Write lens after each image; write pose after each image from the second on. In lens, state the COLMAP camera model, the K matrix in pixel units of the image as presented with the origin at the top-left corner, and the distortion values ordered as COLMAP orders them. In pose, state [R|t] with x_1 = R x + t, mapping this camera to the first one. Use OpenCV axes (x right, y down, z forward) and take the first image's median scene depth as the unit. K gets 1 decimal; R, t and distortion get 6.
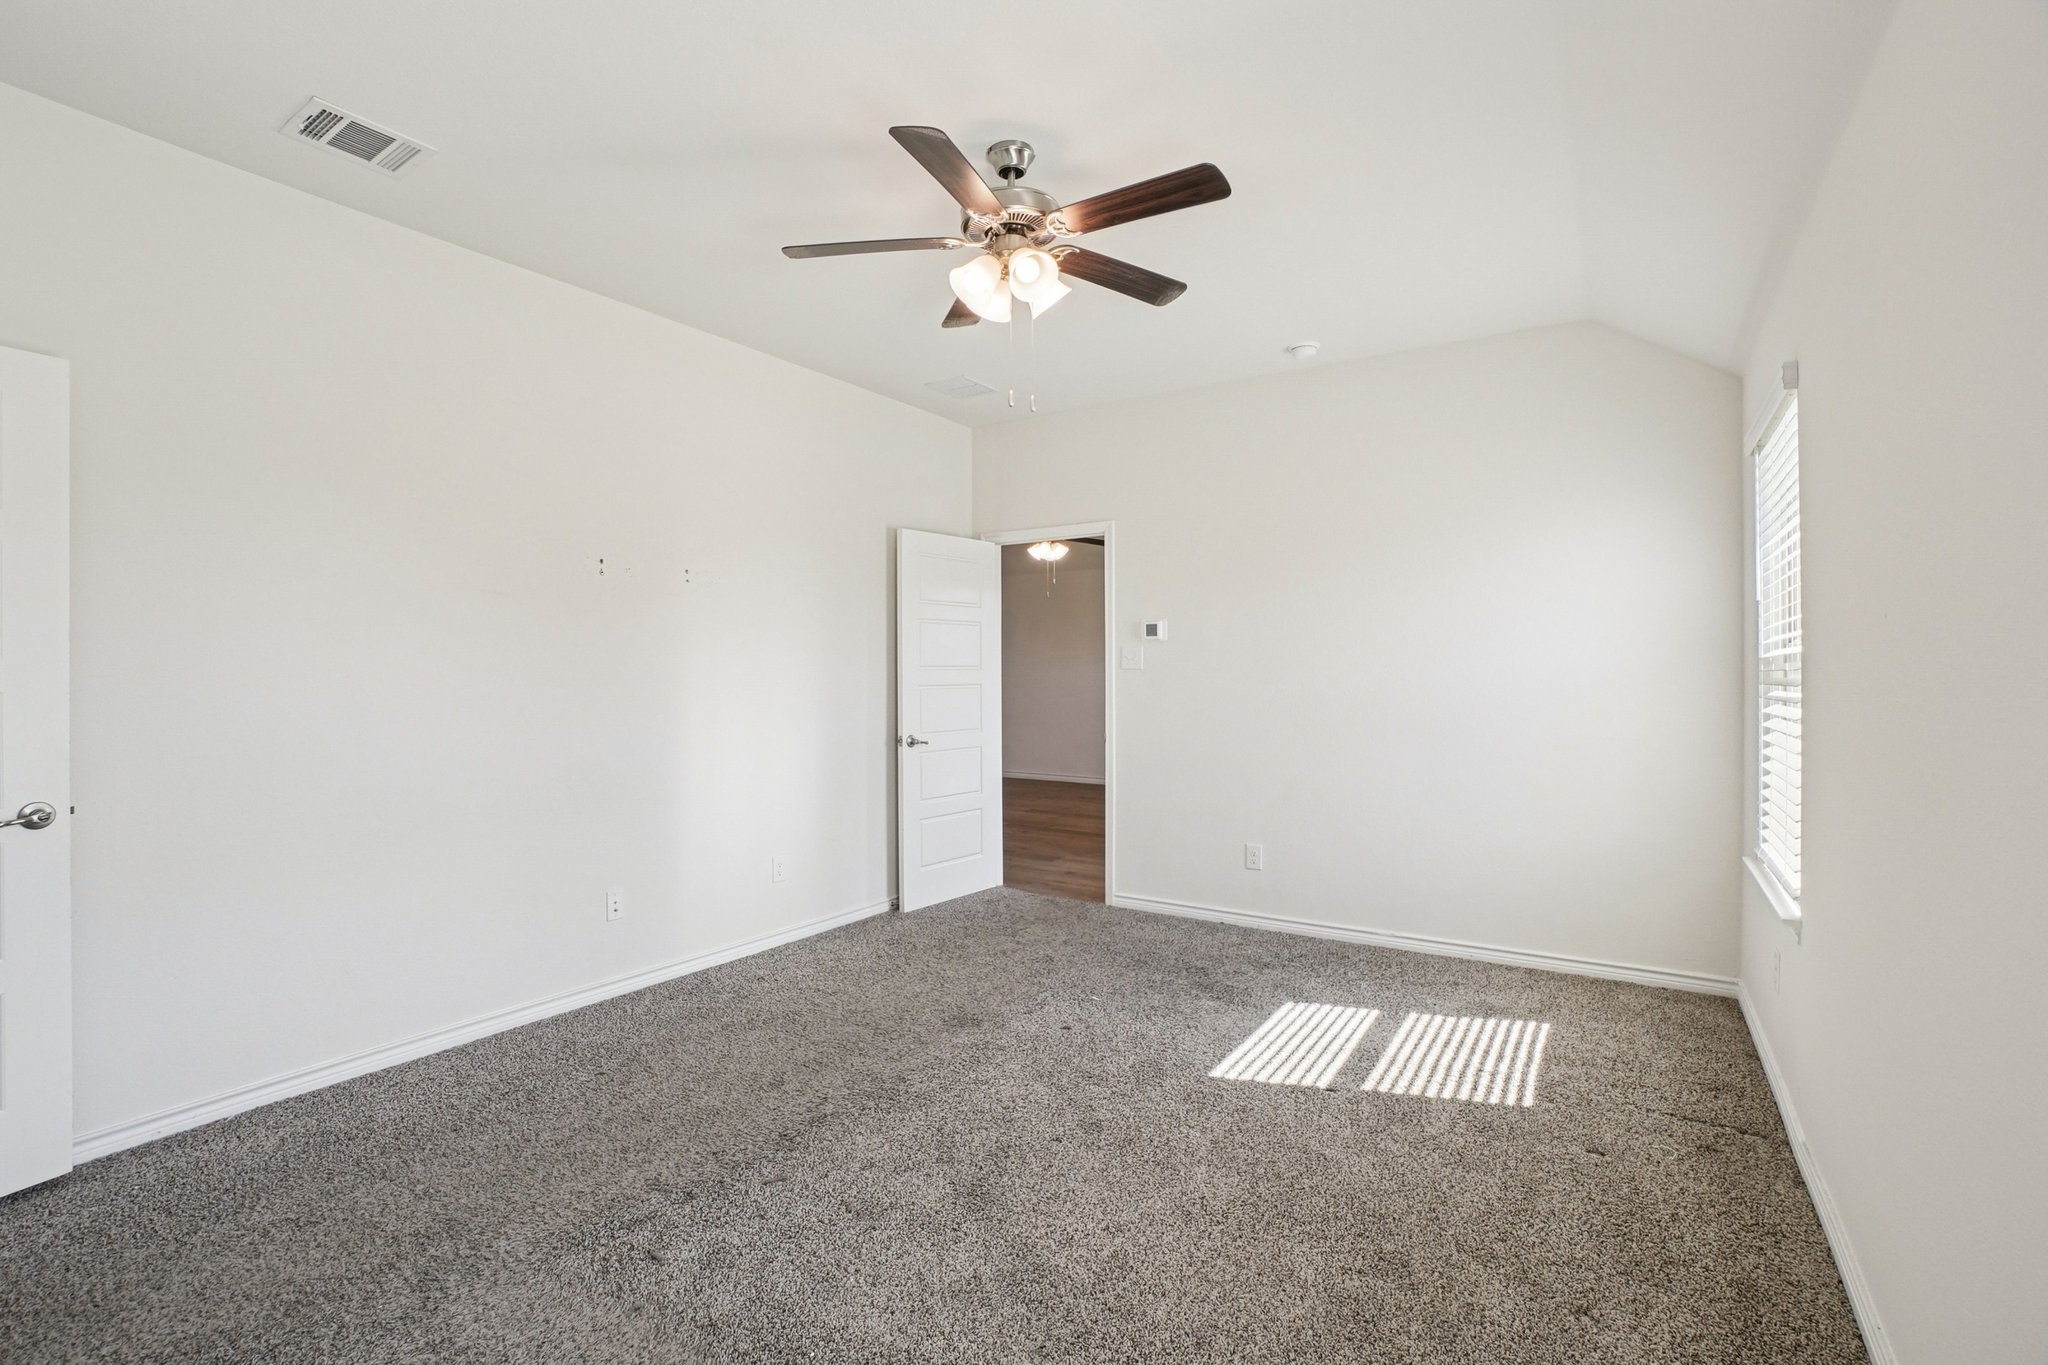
lens RADIAL K [[944.8, 0, 1026.8], [0, 944.8, 672.8], [0, 0, 1]] dist [-0.002561, 0.000839]
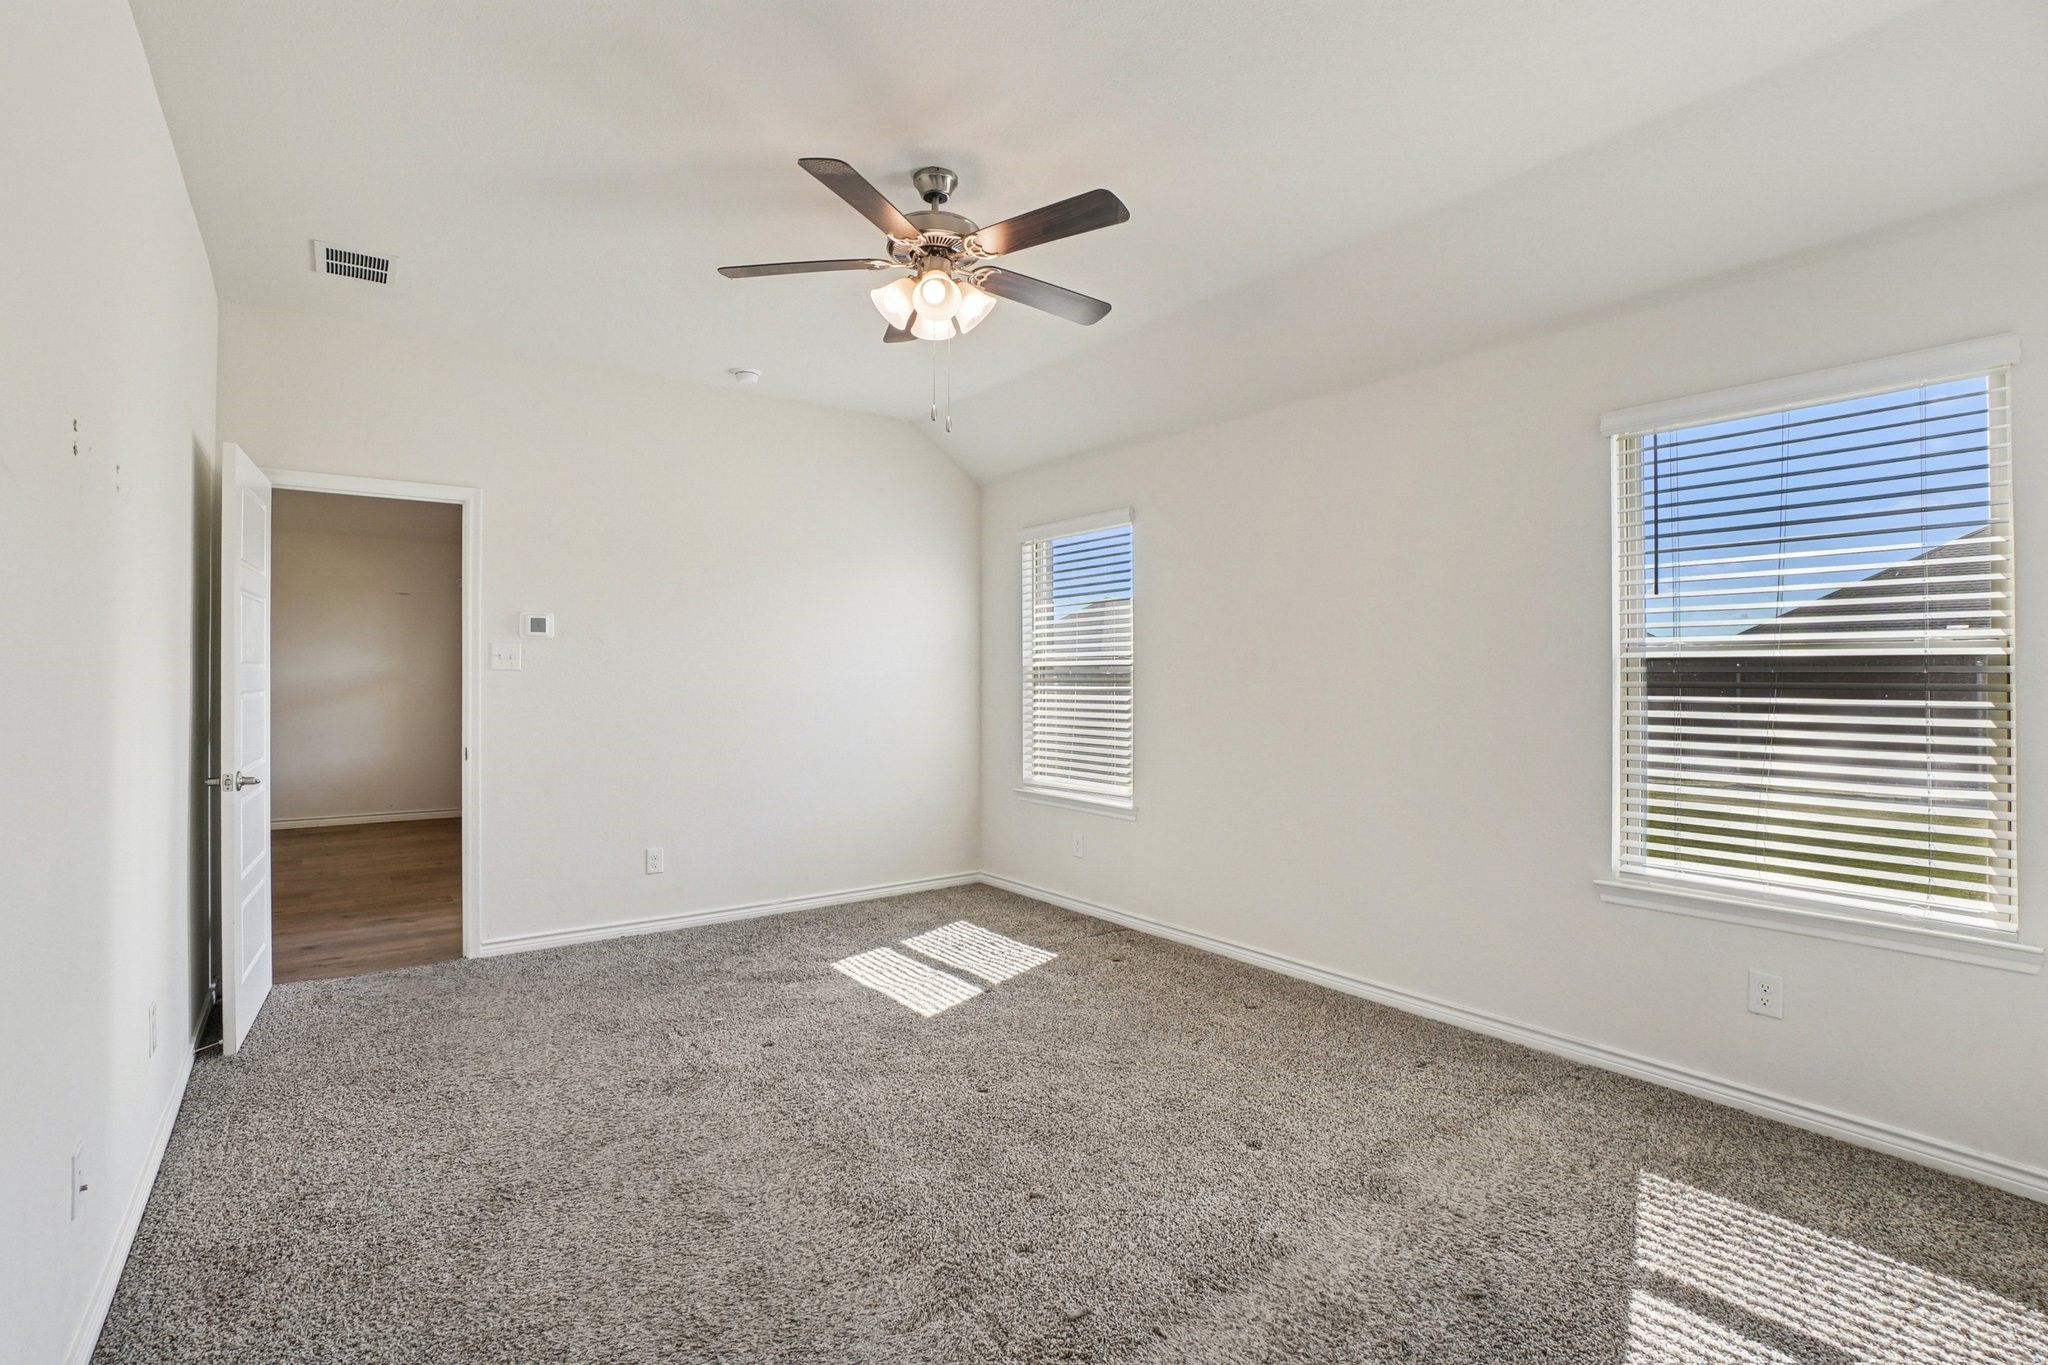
lens RADIAL K [[944.8, 0, 945.3], [0, 944.8, 685.3], [0, 0, 1]] dist [-0.002561, 0.000839]
pose [[0.375441, -0.005515, 0.926830, -0.628370], [-0.001589, 0.999977, 0.006594, 0.004078], [-0.926845, -0.003949, 0.375424, 0.385723]]
